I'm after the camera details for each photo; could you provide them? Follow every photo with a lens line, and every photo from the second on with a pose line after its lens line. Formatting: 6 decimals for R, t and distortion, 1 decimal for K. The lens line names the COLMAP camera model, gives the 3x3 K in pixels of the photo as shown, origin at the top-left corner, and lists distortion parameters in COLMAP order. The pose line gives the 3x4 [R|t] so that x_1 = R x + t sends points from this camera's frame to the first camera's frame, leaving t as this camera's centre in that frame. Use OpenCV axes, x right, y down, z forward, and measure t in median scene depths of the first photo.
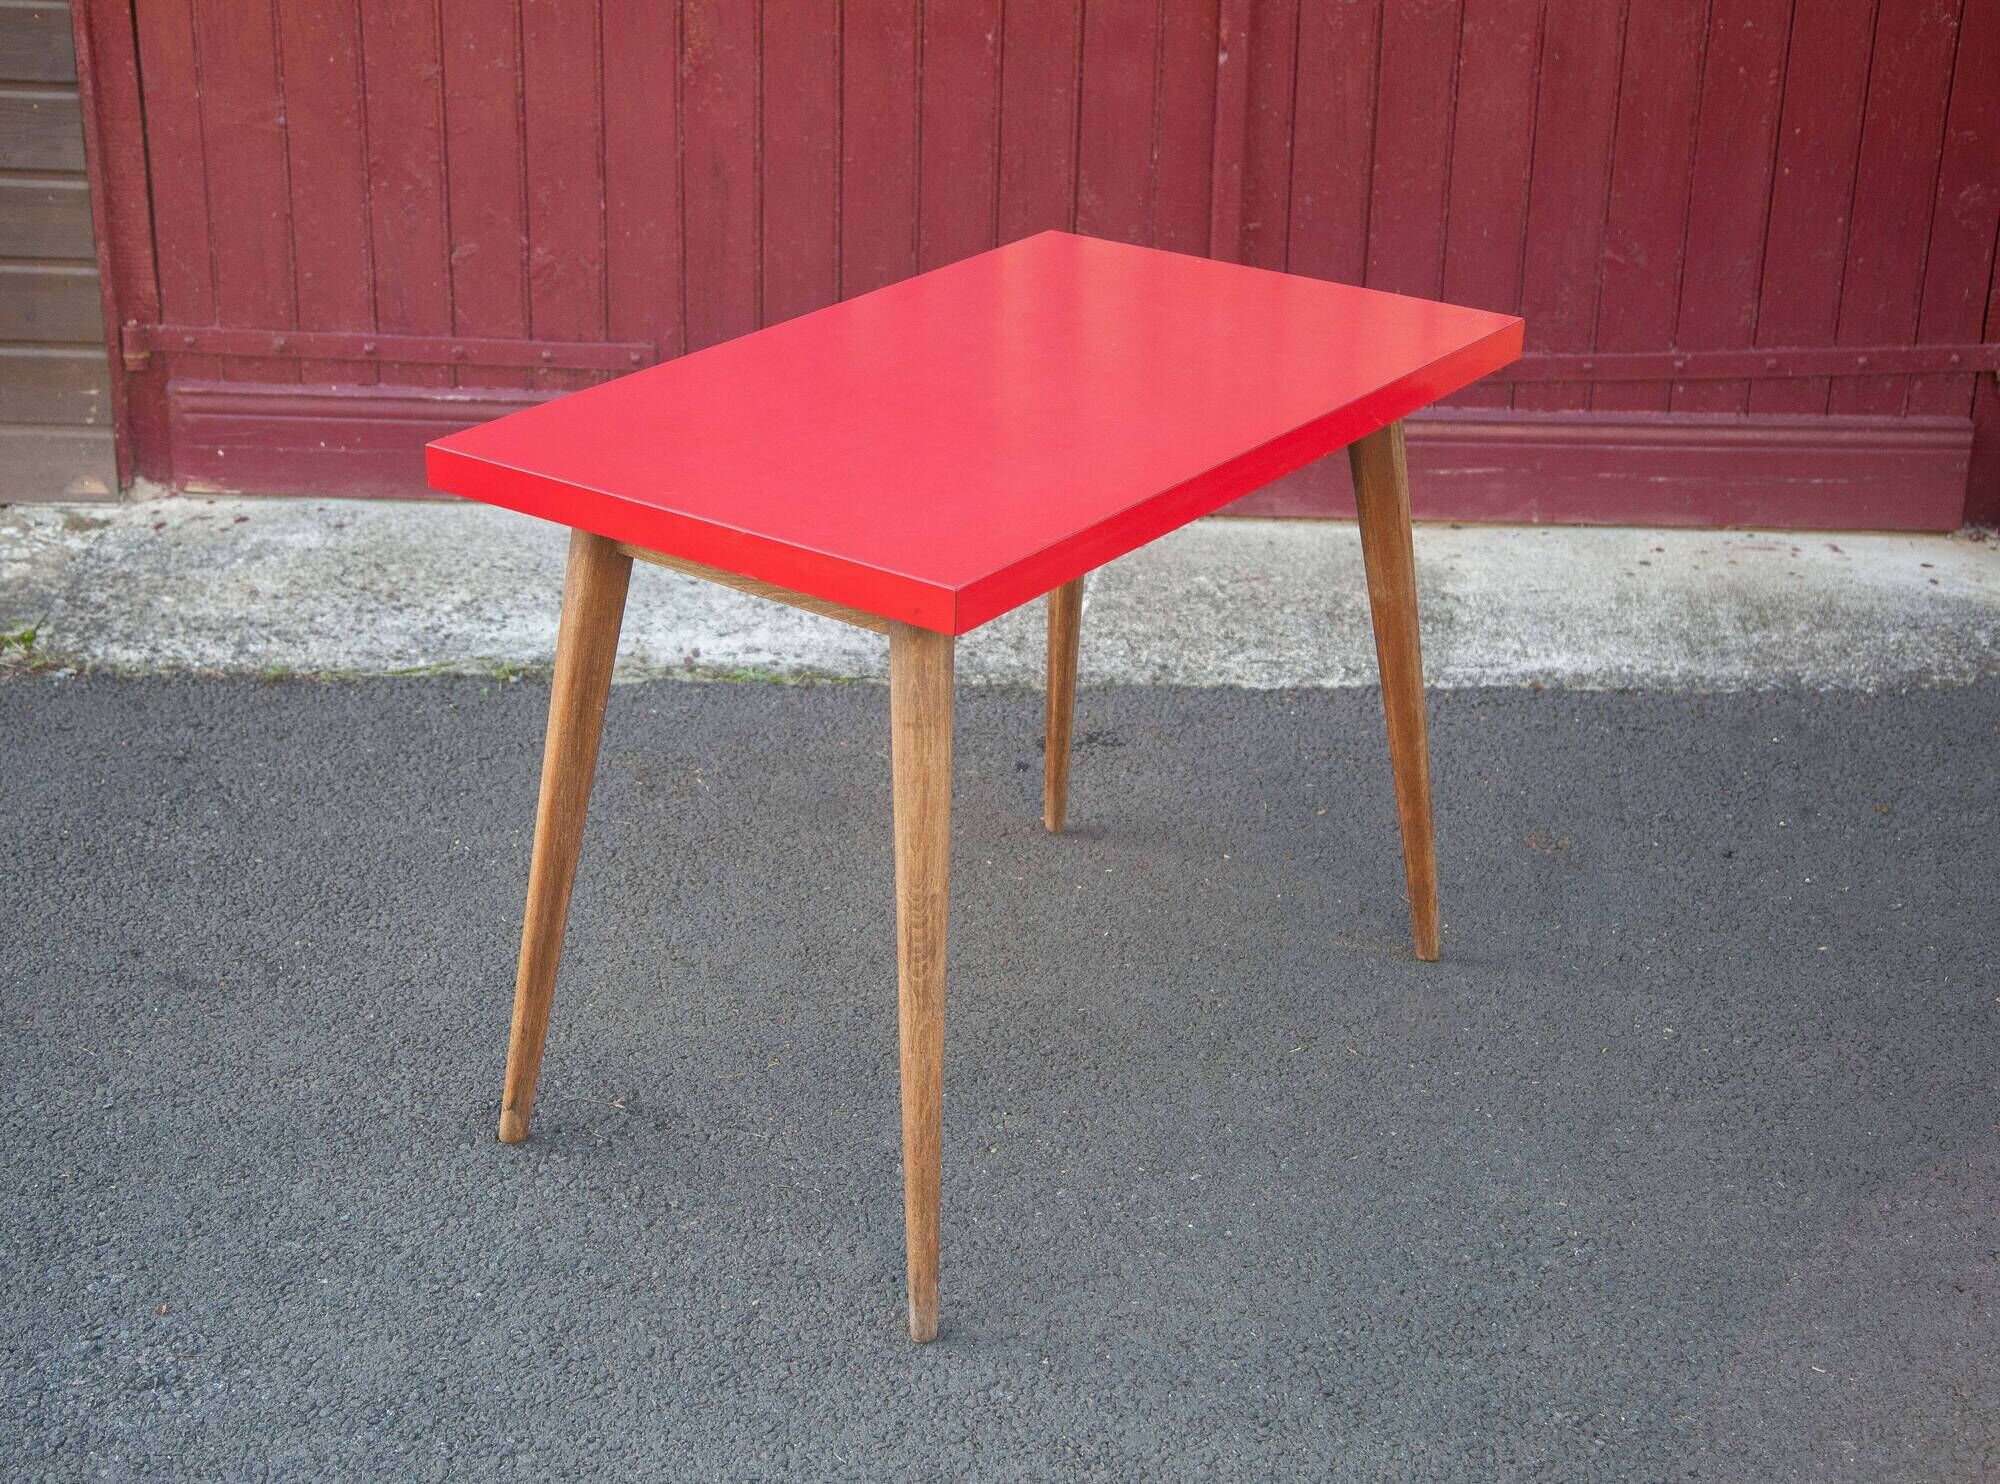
lens RADIAL K [[3046.4, 0, 882.5], [0, 3046.4, 846.1], [0, 0, 1]] dist [0.030819, 0.000000]
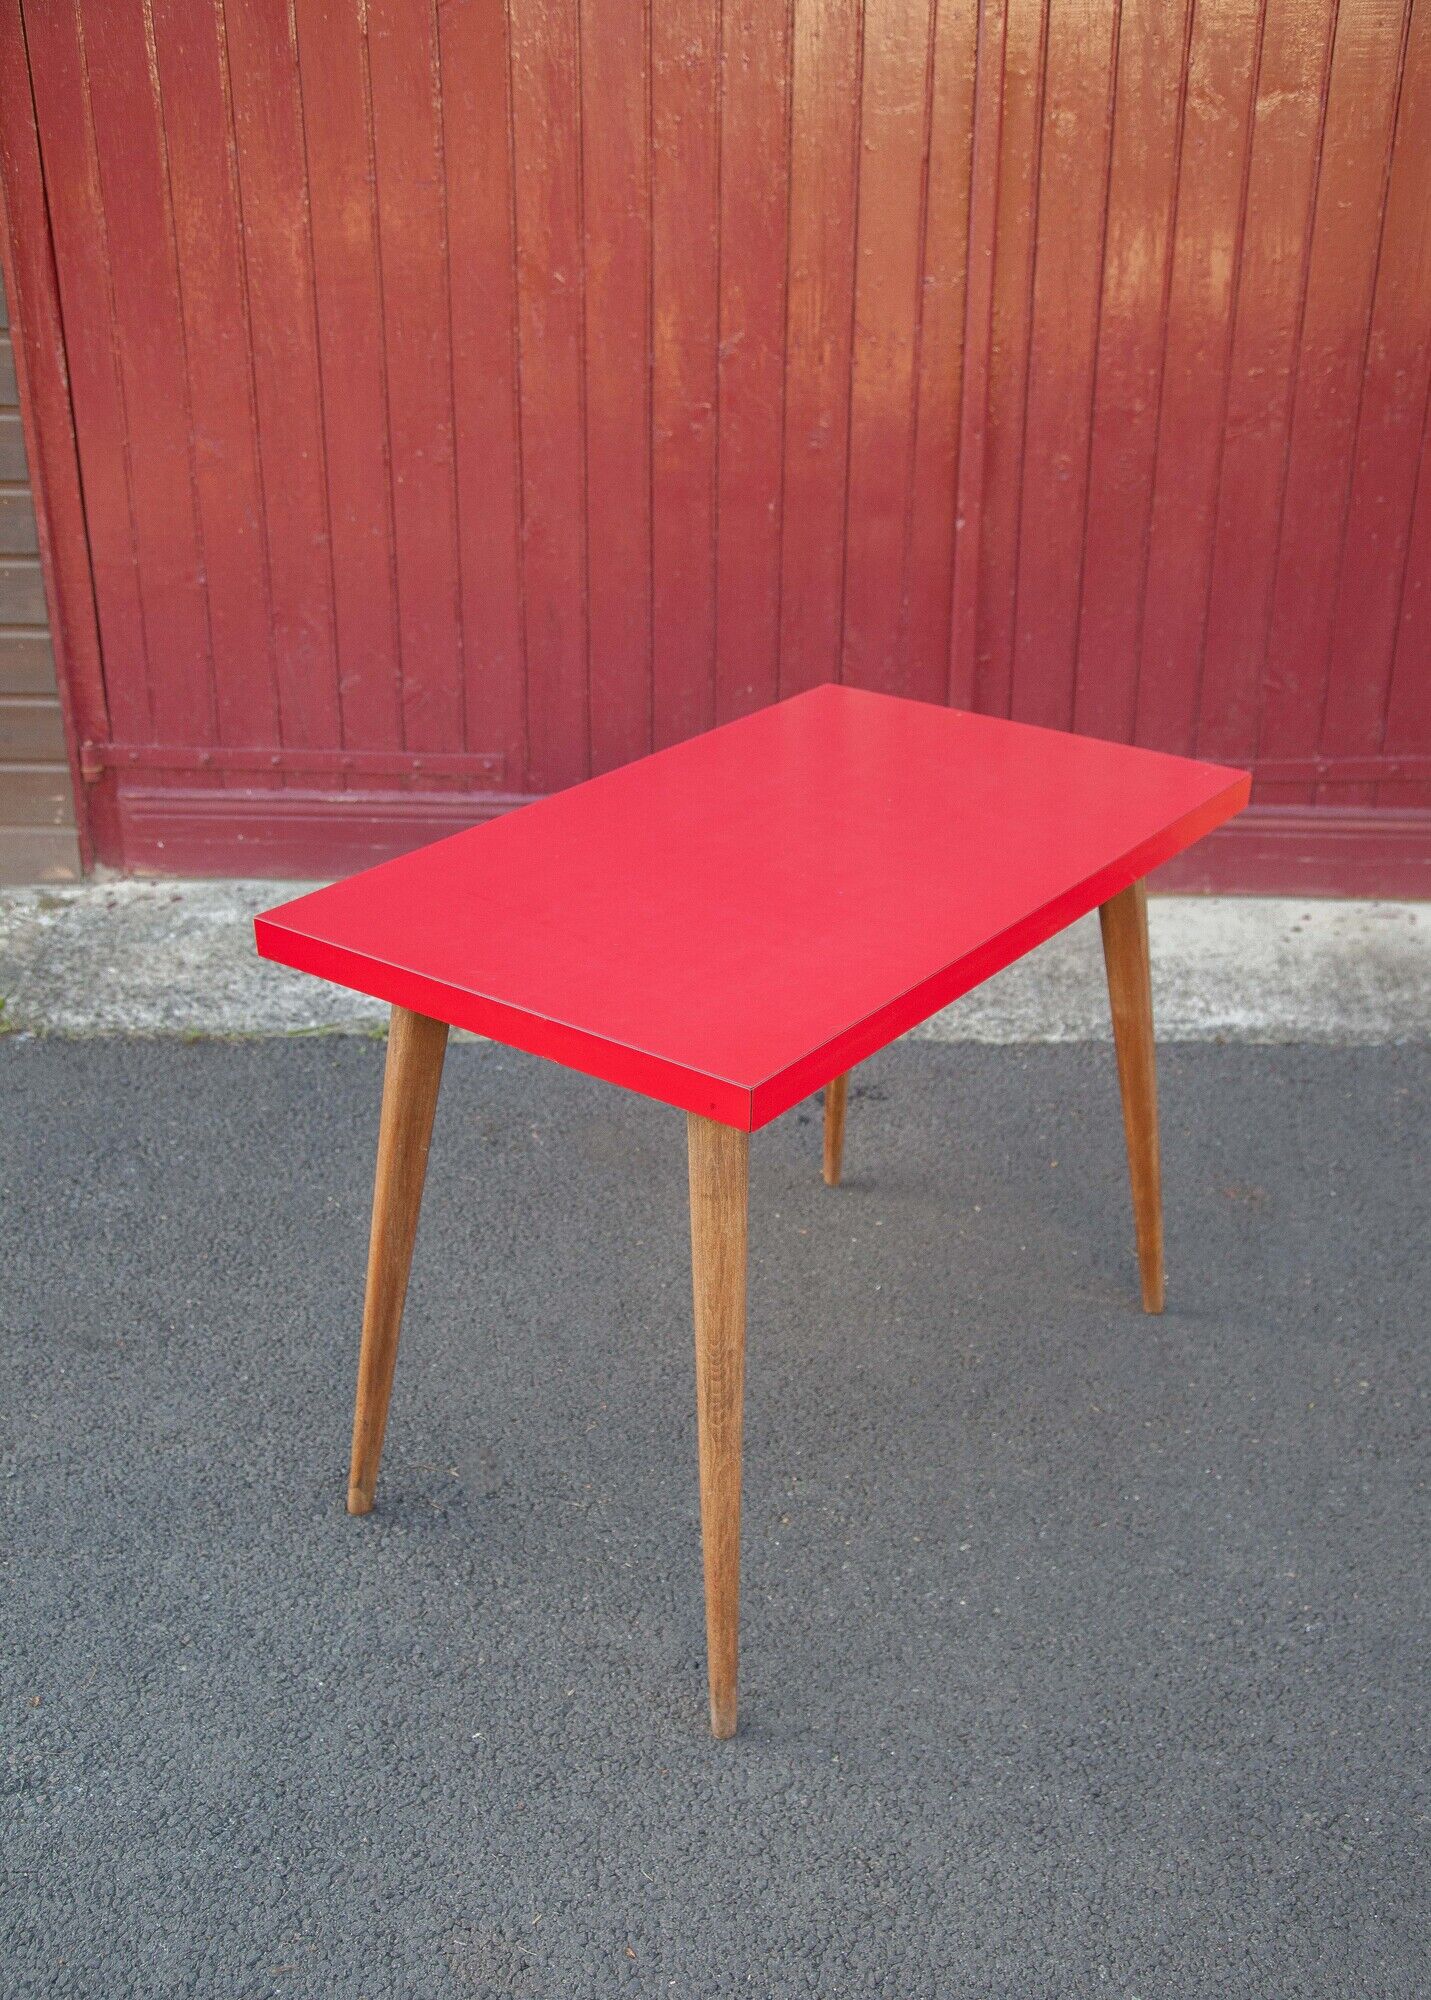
lens RADIAL K [[2003.7, 0, 703.8], [0, 2003.7, 1107.7], [0, 0, 1]] dist [-0.061210, 0.000000]
pose [[0.999968, -0.007379, 0.003051, 0.003792], [0.007233, 0.998943, 0.045397, -0.062653], [-0.003383, -0.045374, 0.998964, 0.195063]]
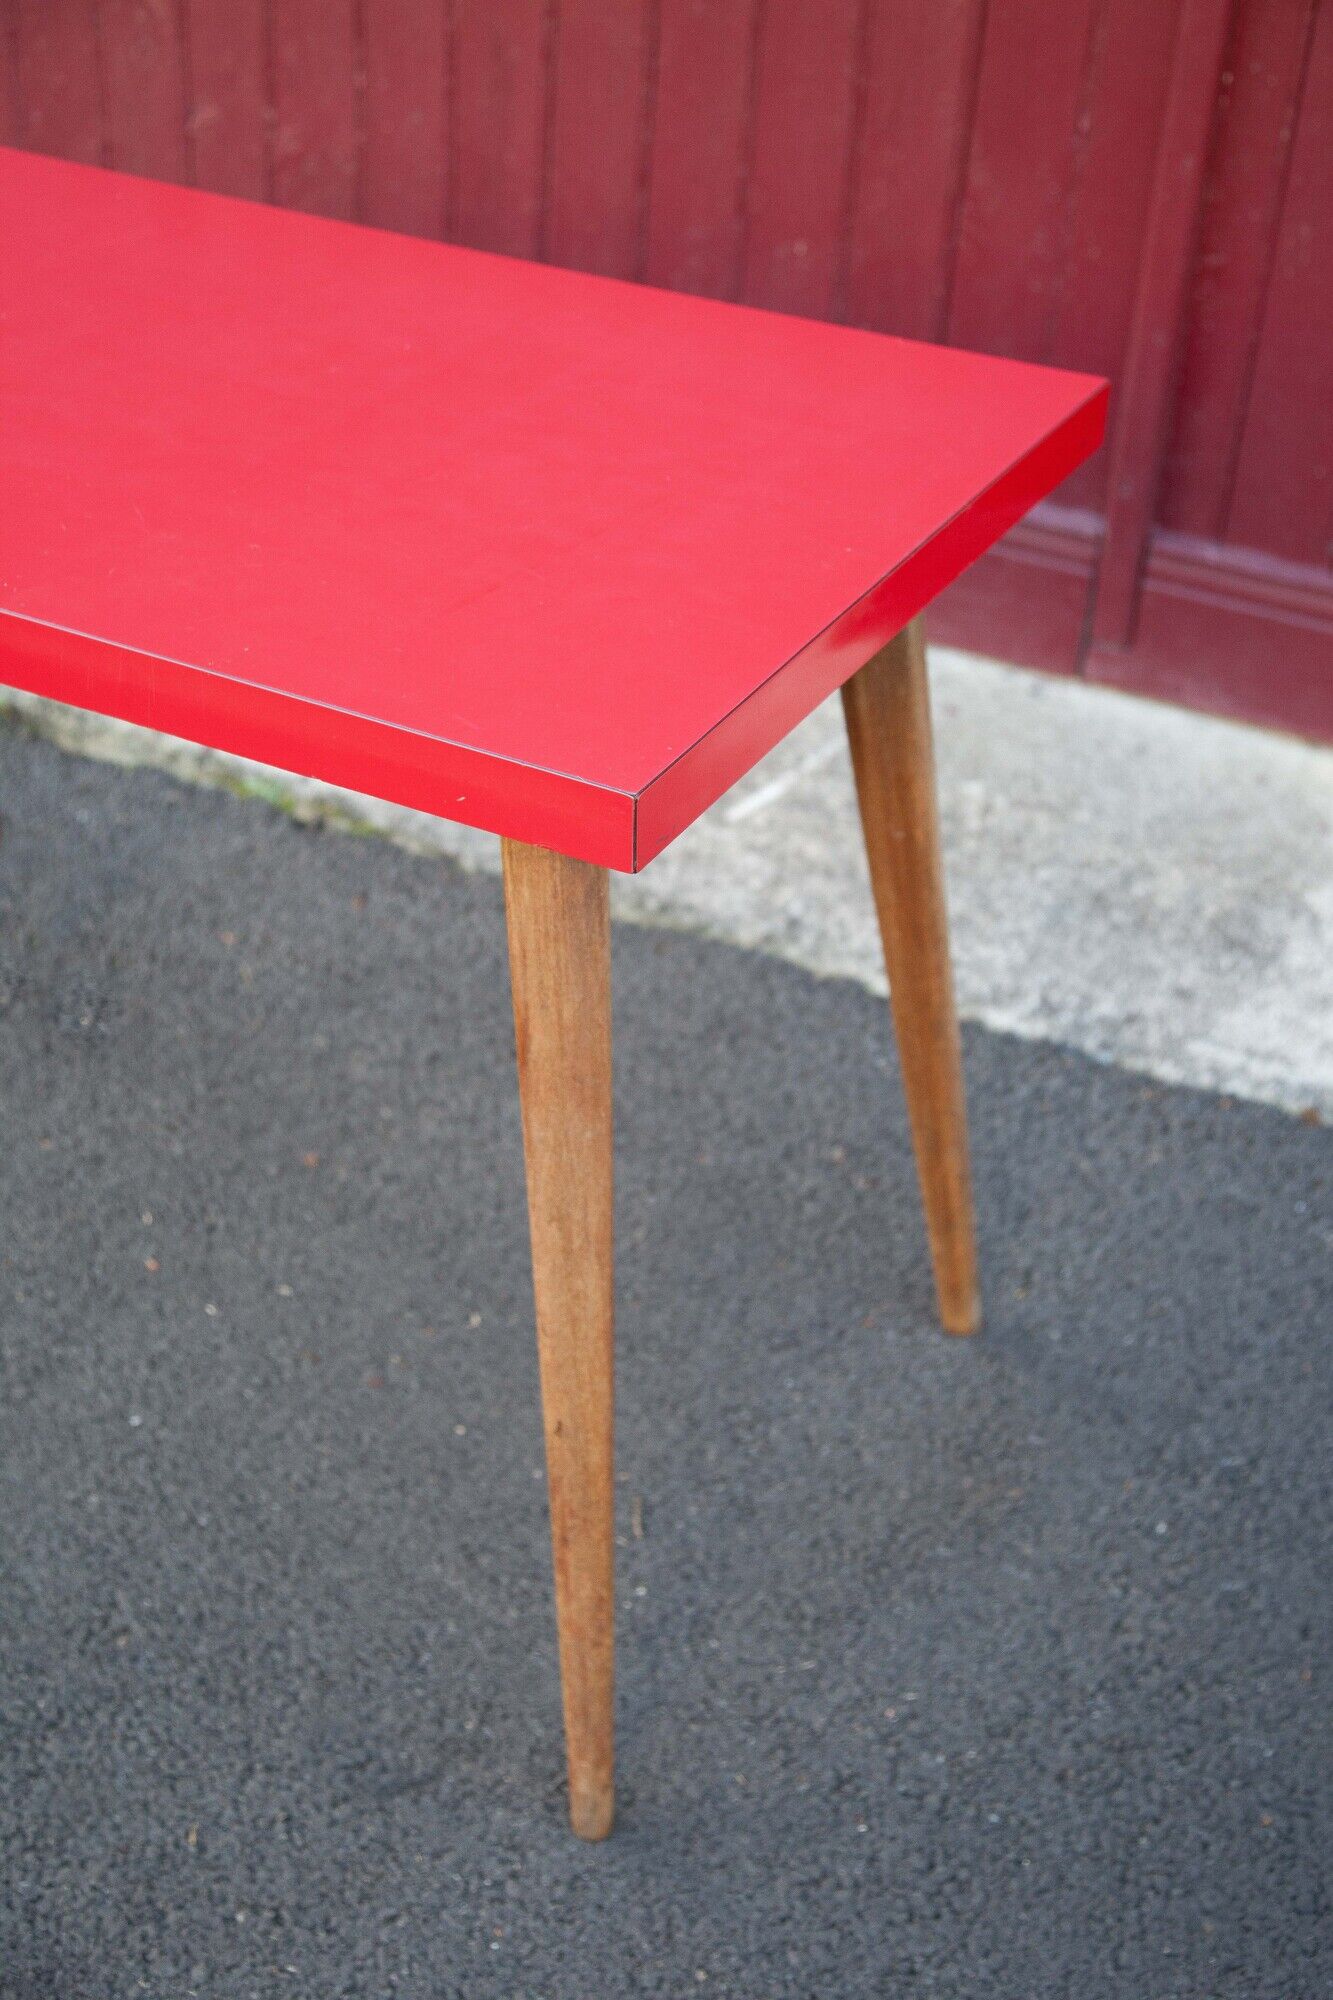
lens RADIAL K [[2664.2, 0, 684.1], [0, 2664.2, 1008.1], [0, 0, 1]] dist [0.106001, 0.000000]
pose [[0.895893, 0.264557, -0.356910, 0.285622], [-0.208638, 0.959805, 0.187737, -0.146409], [0.392231, -0.093728, 0.915079, 0.458272]]
